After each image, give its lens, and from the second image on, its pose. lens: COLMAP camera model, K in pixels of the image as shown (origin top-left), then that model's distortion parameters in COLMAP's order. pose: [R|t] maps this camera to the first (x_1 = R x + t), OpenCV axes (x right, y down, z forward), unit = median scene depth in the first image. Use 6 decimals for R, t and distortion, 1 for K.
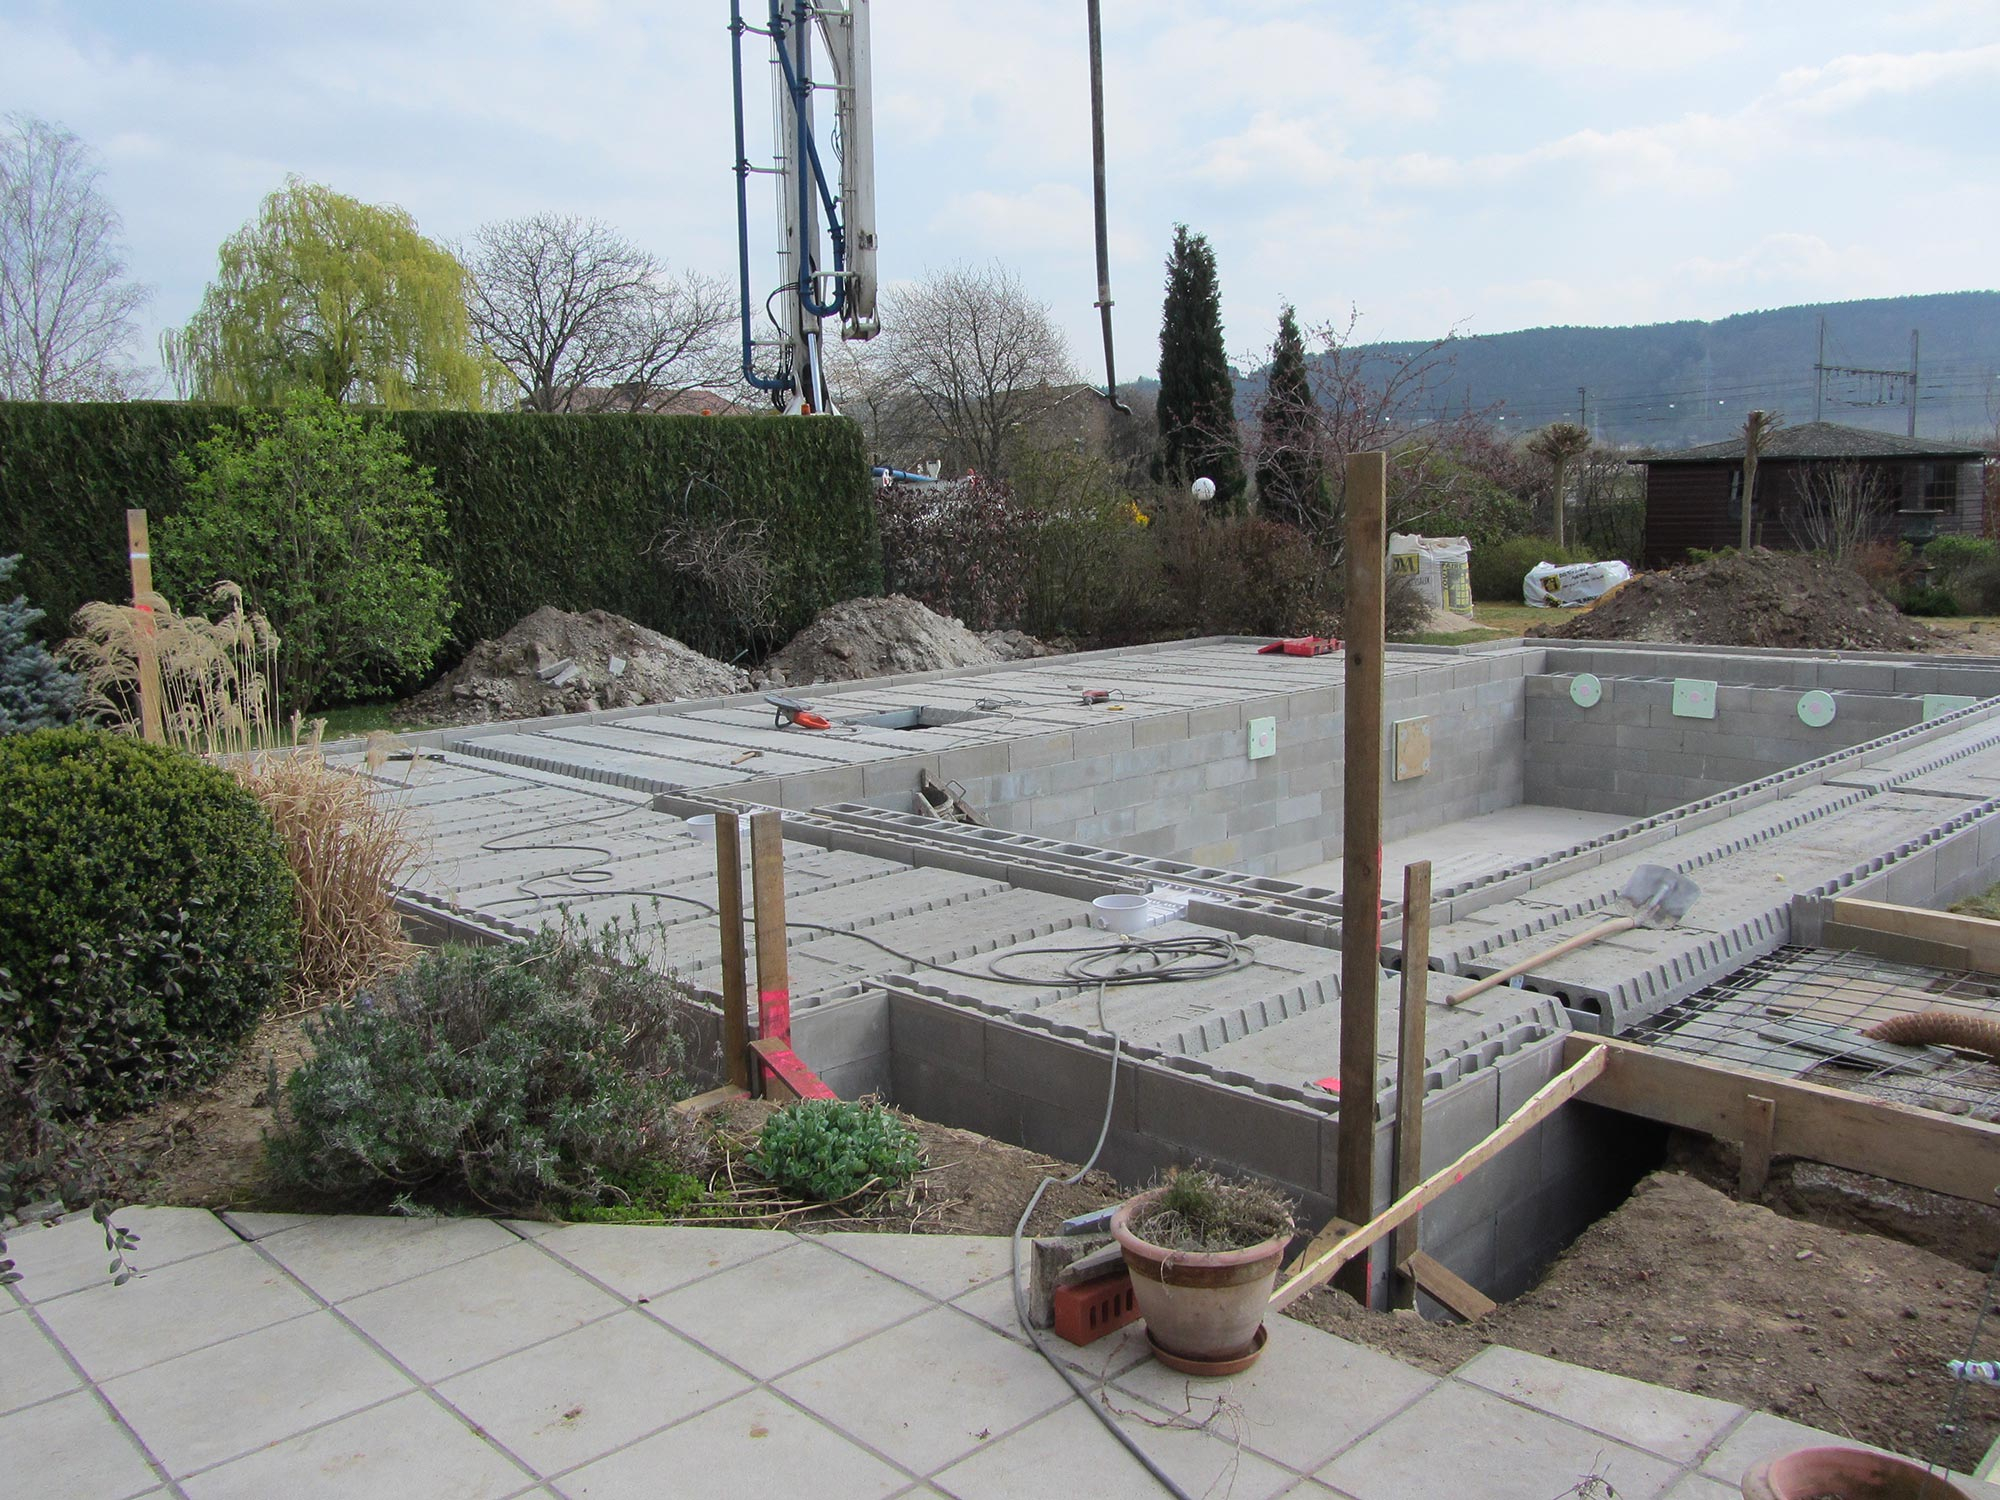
lens RADIAL K [[1681.4, 0, 989.5], [0, 1681.4, 760.3], [0, 0, 1]] dist [-0.012458, 0.001906]
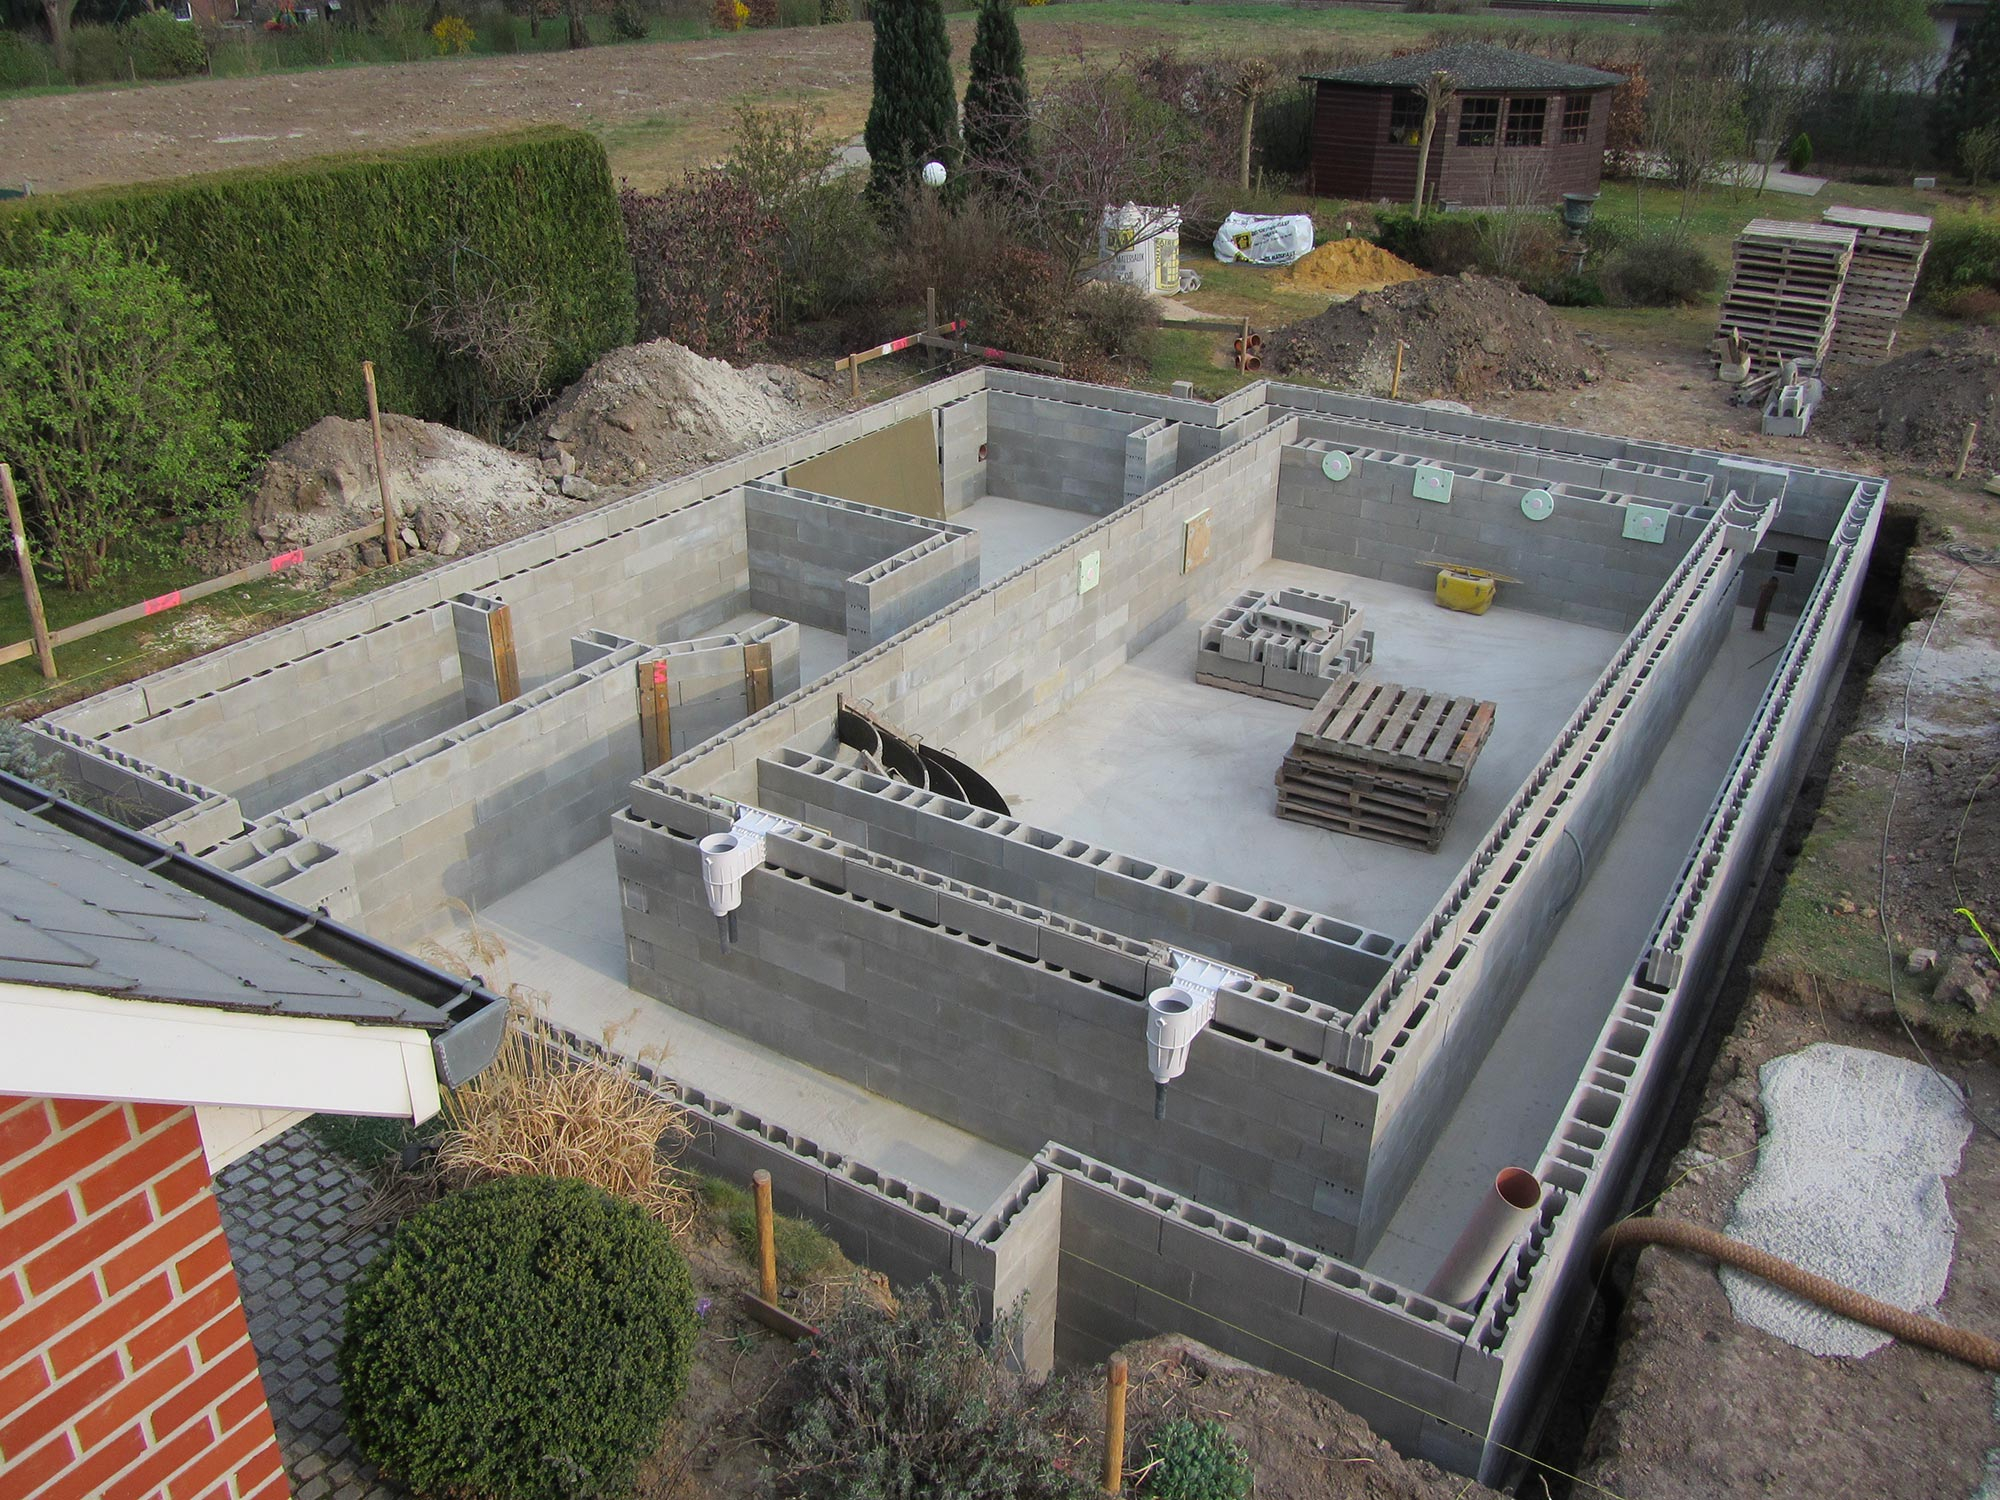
lens RADIAL K [[1681.4, 0, 989.5], [0, 1681.4, 760.3], [0, 0, 1]] dist [-0.012458, 0.001906]
pose [[0.969033, -0.077796, 0.234355, -0.126743], [0.001205, 0.950553, 0.310559, -0.181032], [-0.246927, -0.300660, 0.921211, -0.019144]]
